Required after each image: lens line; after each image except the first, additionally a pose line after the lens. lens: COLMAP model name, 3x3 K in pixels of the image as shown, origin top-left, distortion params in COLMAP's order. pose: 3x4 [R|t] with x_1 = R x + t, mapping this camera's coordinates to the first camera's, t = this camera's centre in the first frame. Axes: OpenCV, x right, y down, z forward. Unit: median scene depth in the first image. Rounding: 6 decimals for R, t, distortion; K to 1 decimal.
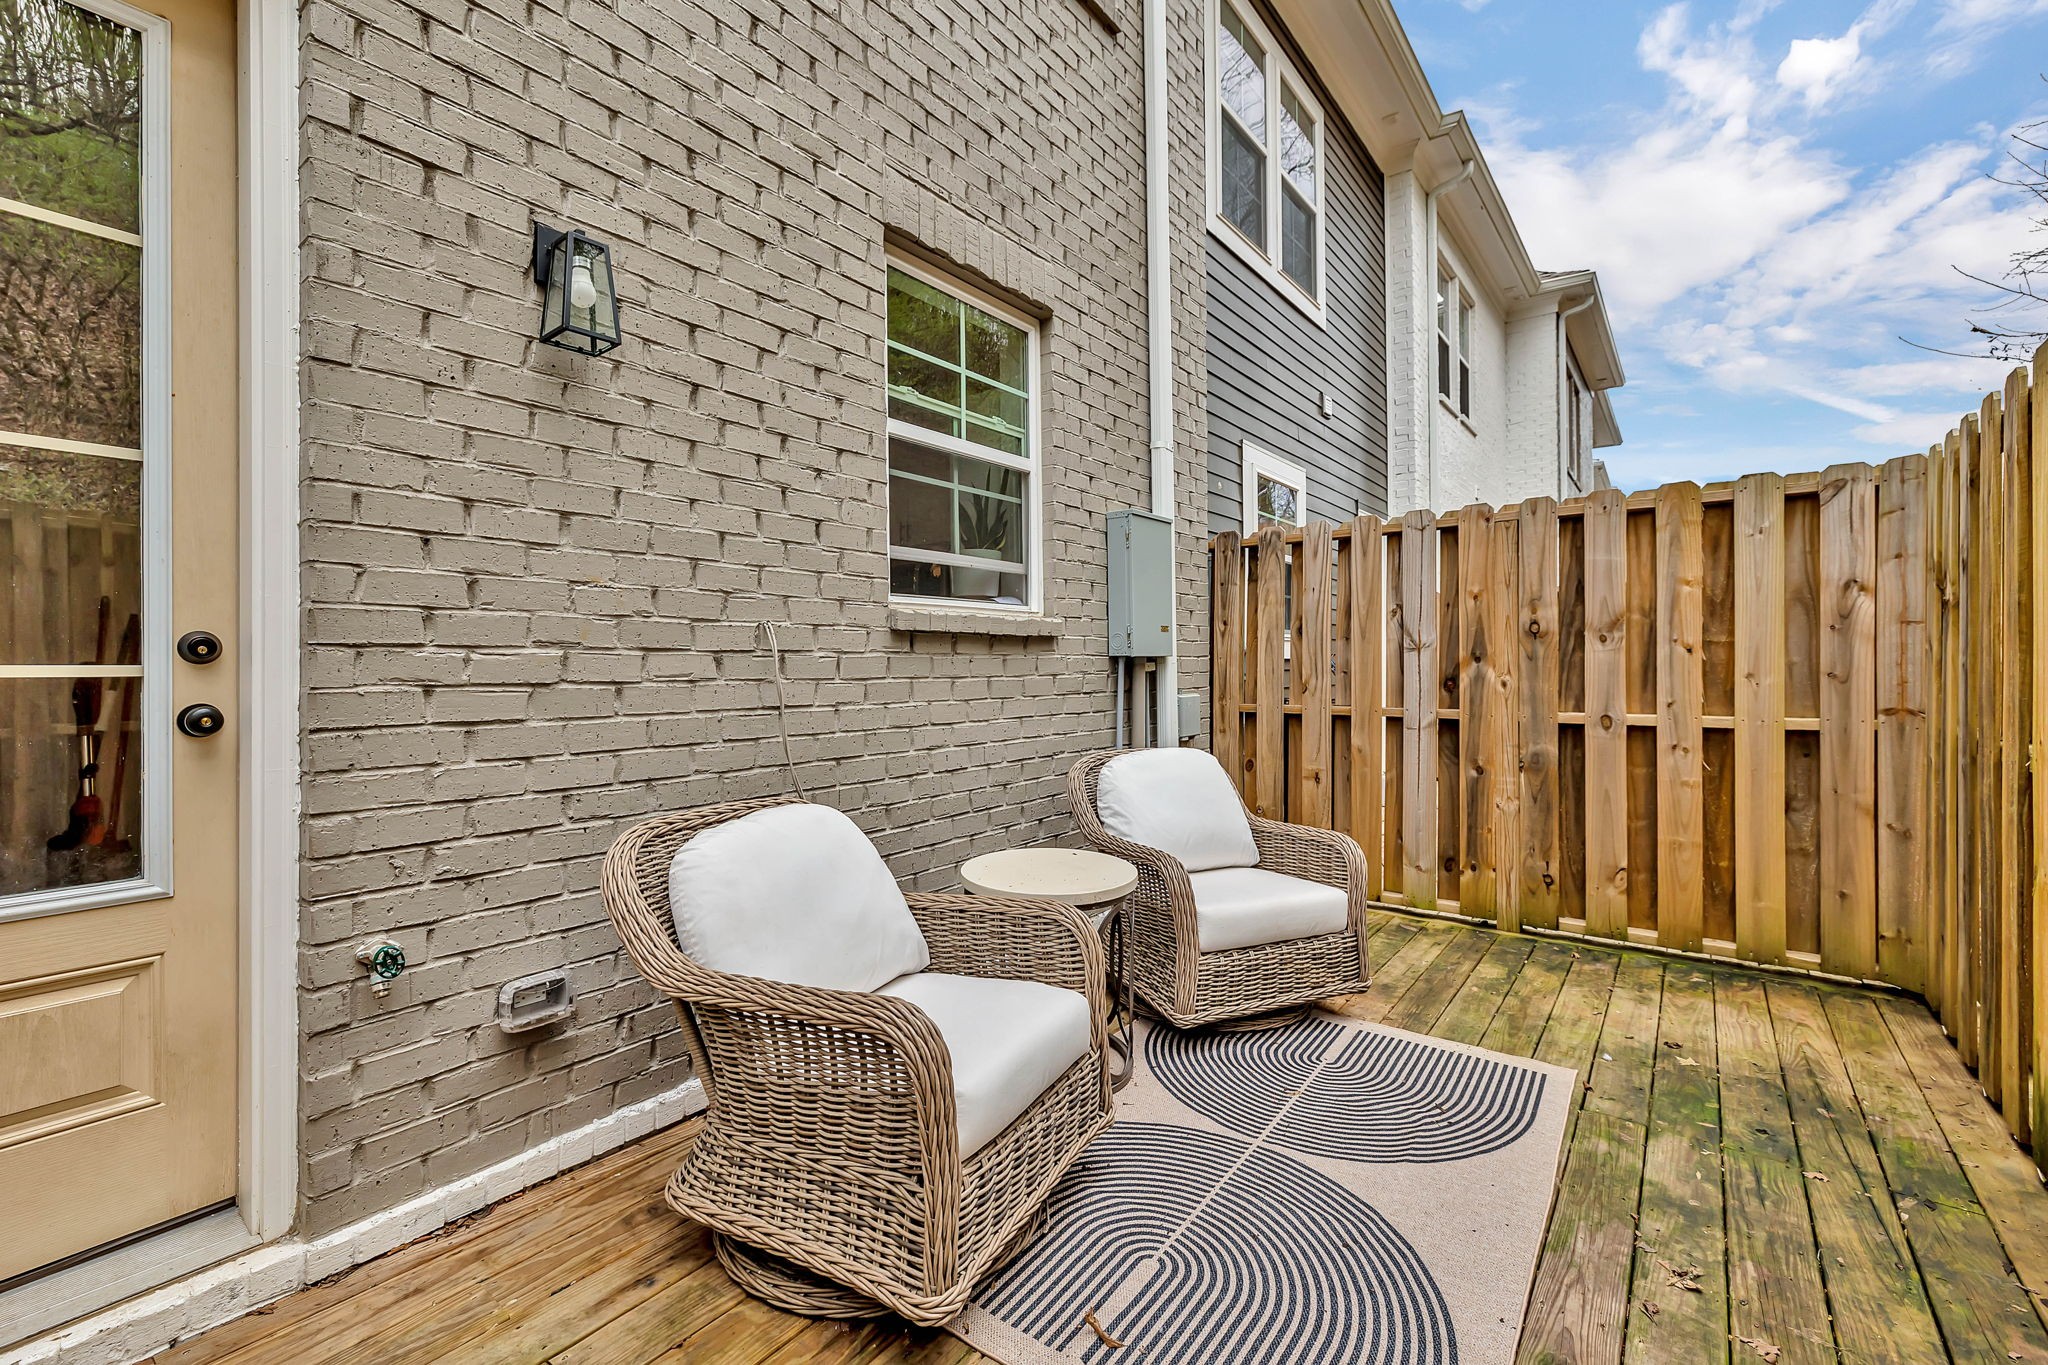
lens RADIAL K [[868.5, 0, 1021.6], [0, 868.5, 677.3], [0, 0, 1]] dist [-0.001053, 0.000177]
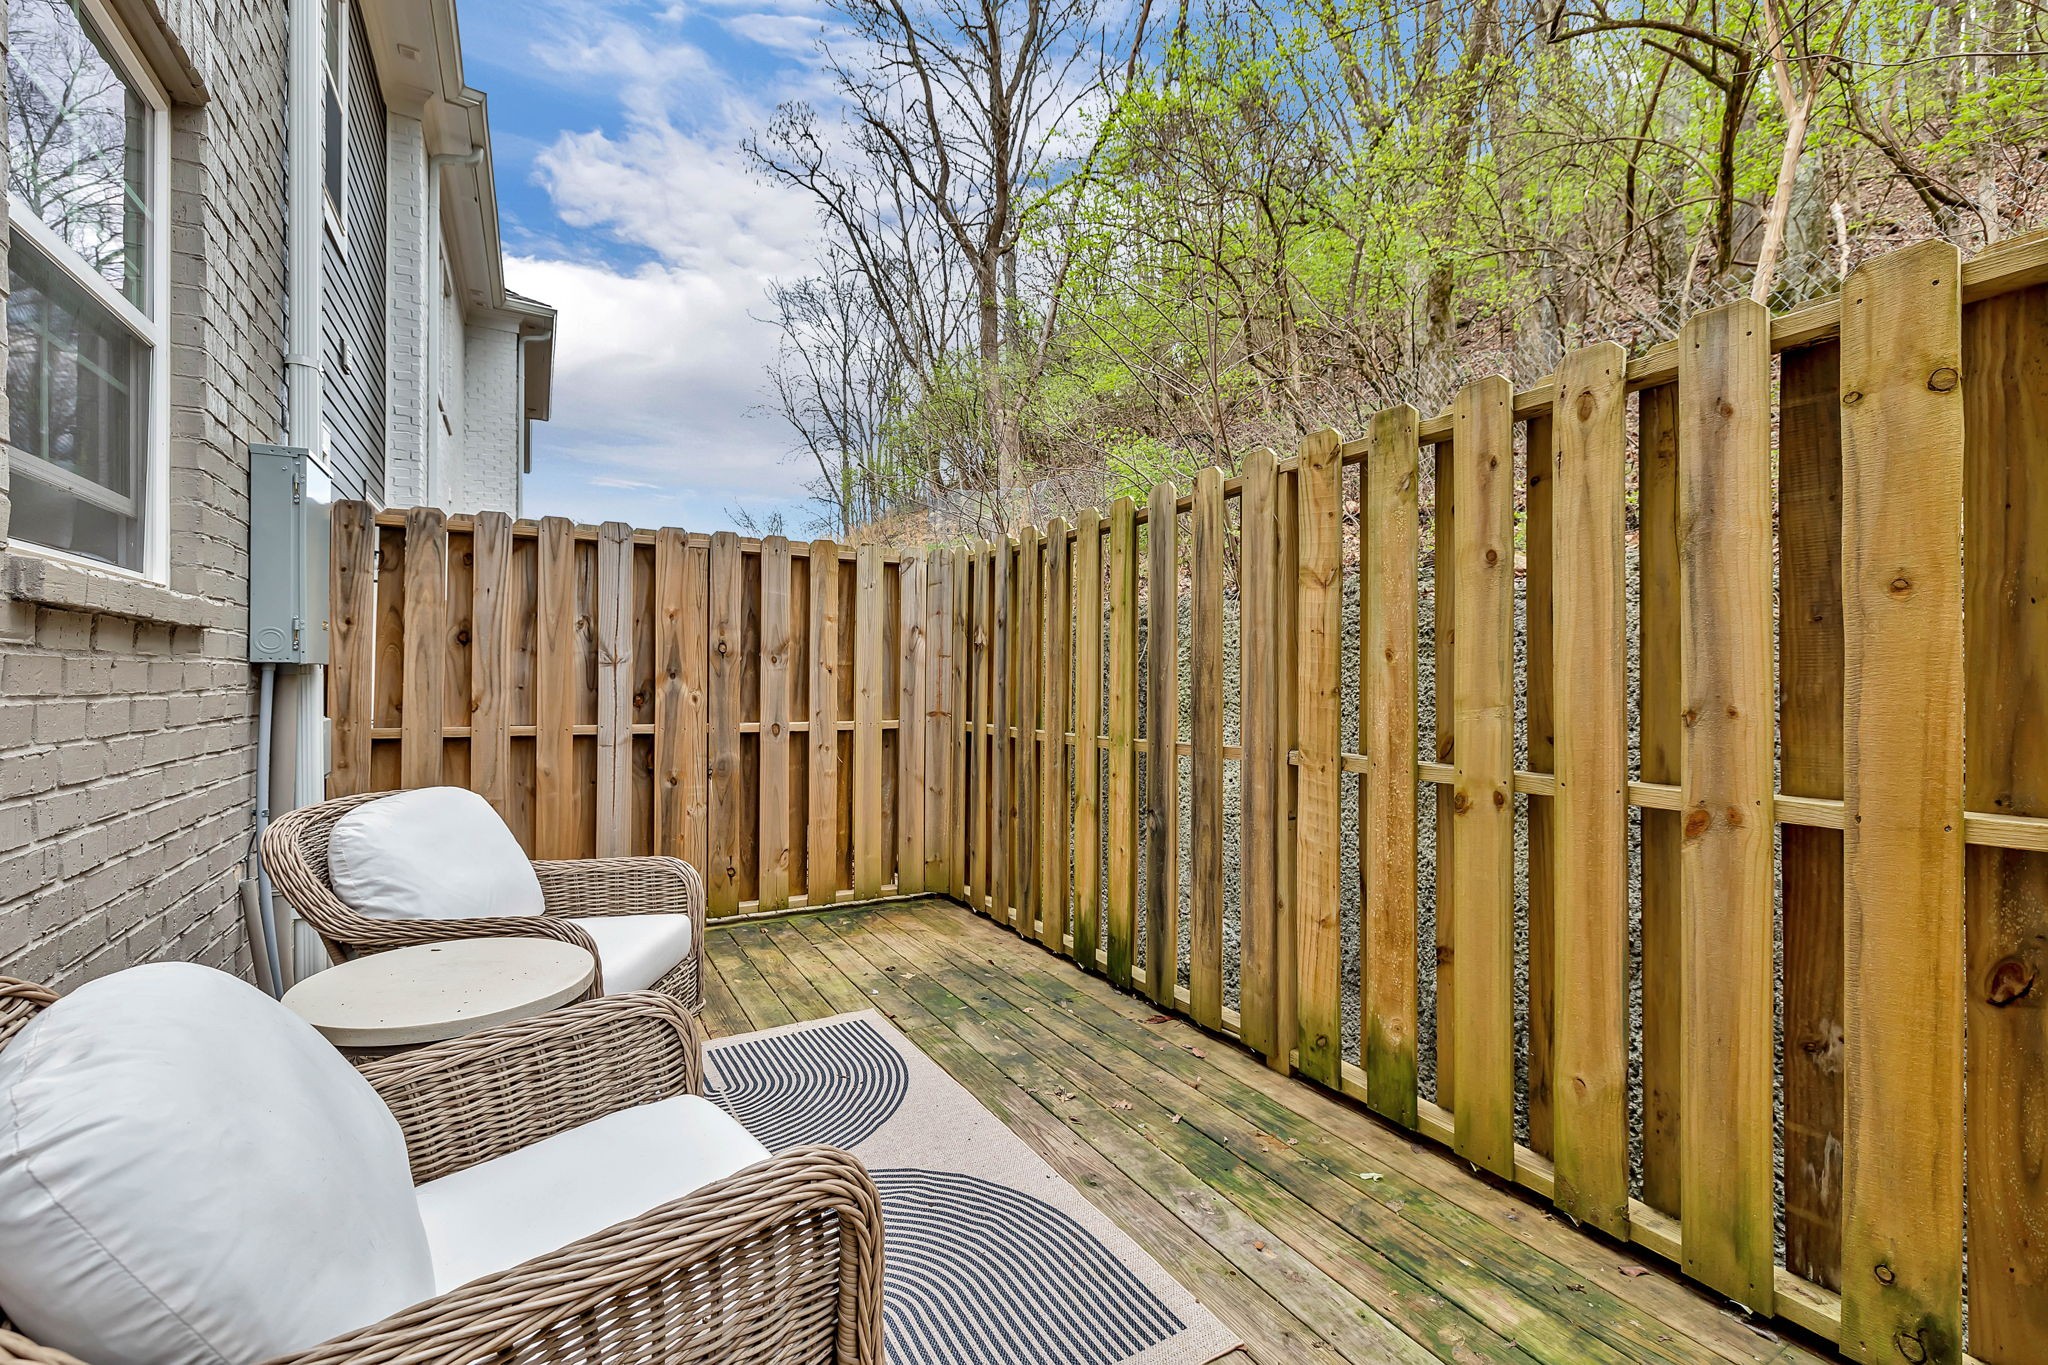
lens RADIAL K [[863.4, 0, 1024.0], [0, 863.4, 682.5], [0, 0, 1]] dist [-0.000194, 0.000272]
pose [[0.381745, 0.007102, 0.924241, -0.313117], [0.004100, 0.999948, -0.009377, -0.000673], [-0.924259, 0.007369, 0.381696, 0.240988]]
